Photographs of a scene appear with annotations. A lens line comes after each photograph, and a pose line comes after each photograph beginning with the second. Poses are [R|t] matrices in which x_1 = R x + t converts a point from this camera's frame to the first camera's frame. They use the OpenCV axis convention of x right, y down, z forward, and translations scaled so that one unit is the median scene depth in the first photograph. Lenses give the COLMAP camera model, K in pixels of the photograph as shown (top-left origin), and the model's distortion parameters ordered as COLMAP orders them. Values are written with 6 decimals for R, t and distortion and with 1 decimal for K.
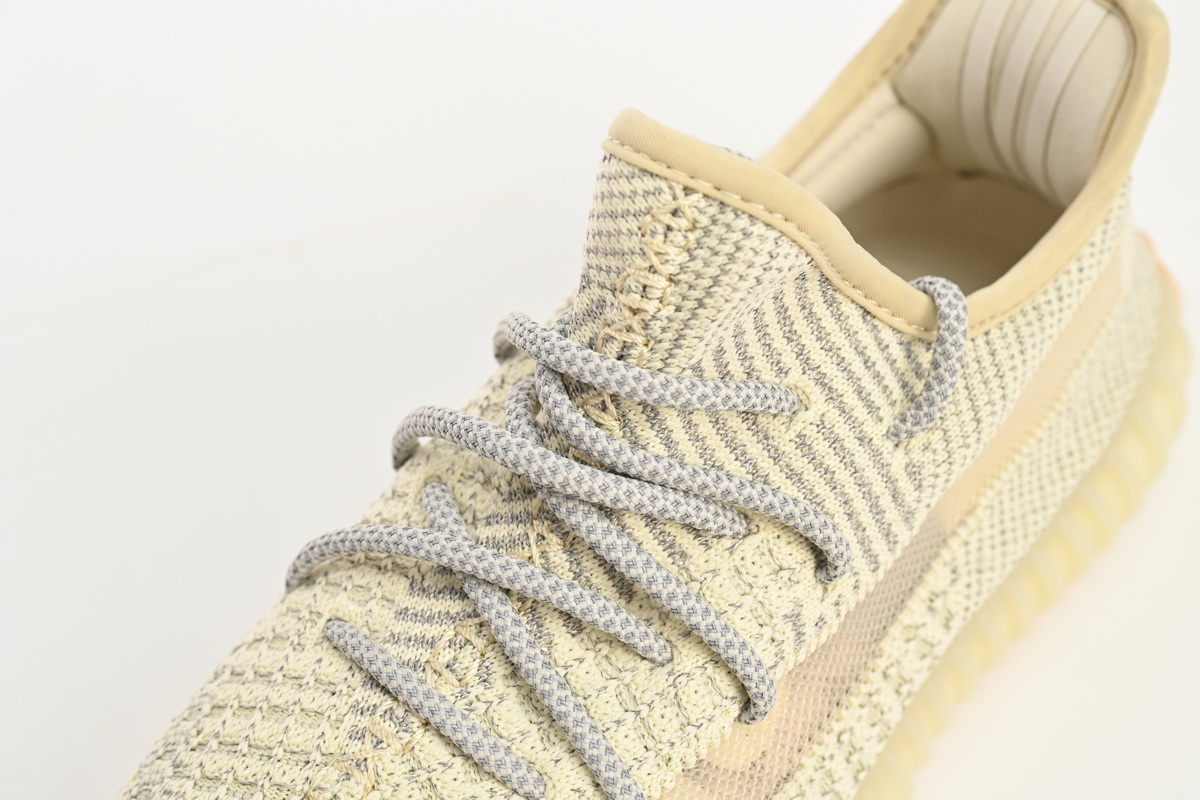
lens RADIAL K [[1955.2, 0, 601.3], [0, 1955.2, 399.0], [0, 0, 1]] dist [-0.061225, 0.000000]
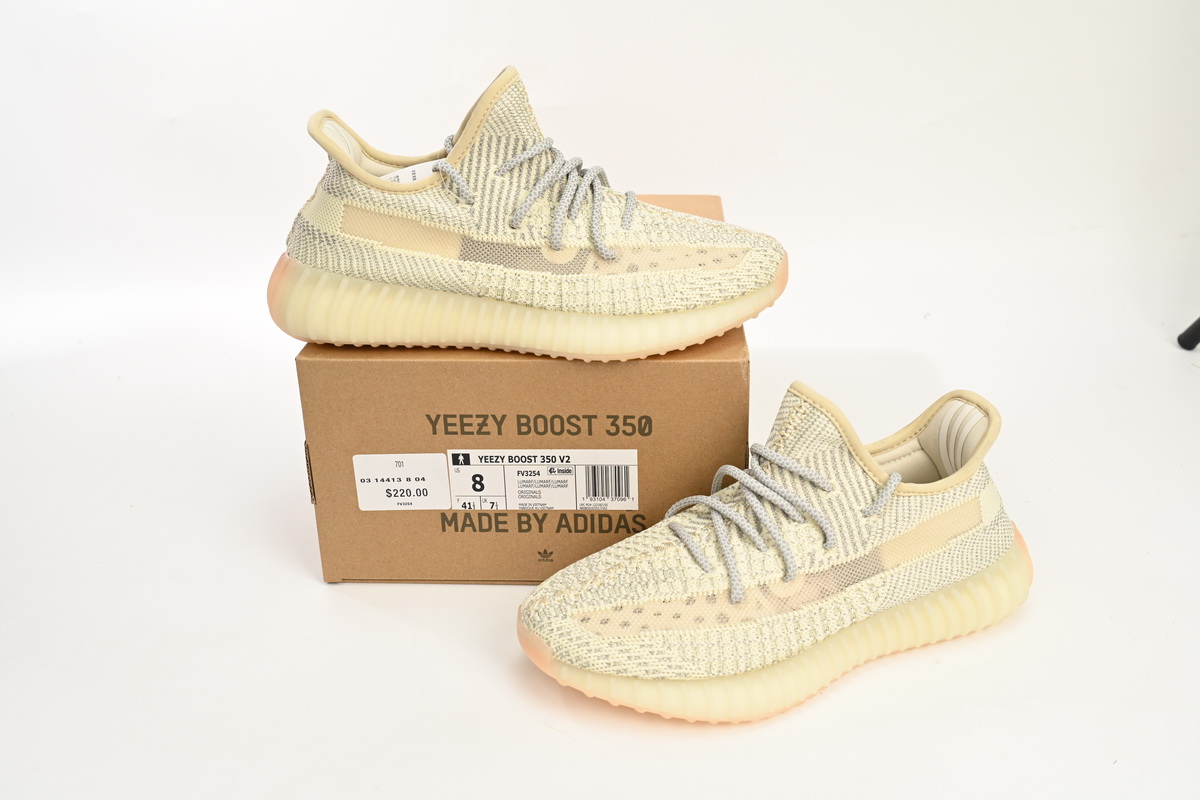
lens RADIAL K [[1162.9, 0, 599.4], [0, 1162.9, 401.0], [0, 0, 1]] dist [0.012296, 0.000000]
pose [[0.881596, 0.188037, -0.432932, 0.547651], [-0.359755, 0.861458, -0.358423, 0.674362], [0.305556, 0.471734, 0.827105, -0.697360]]
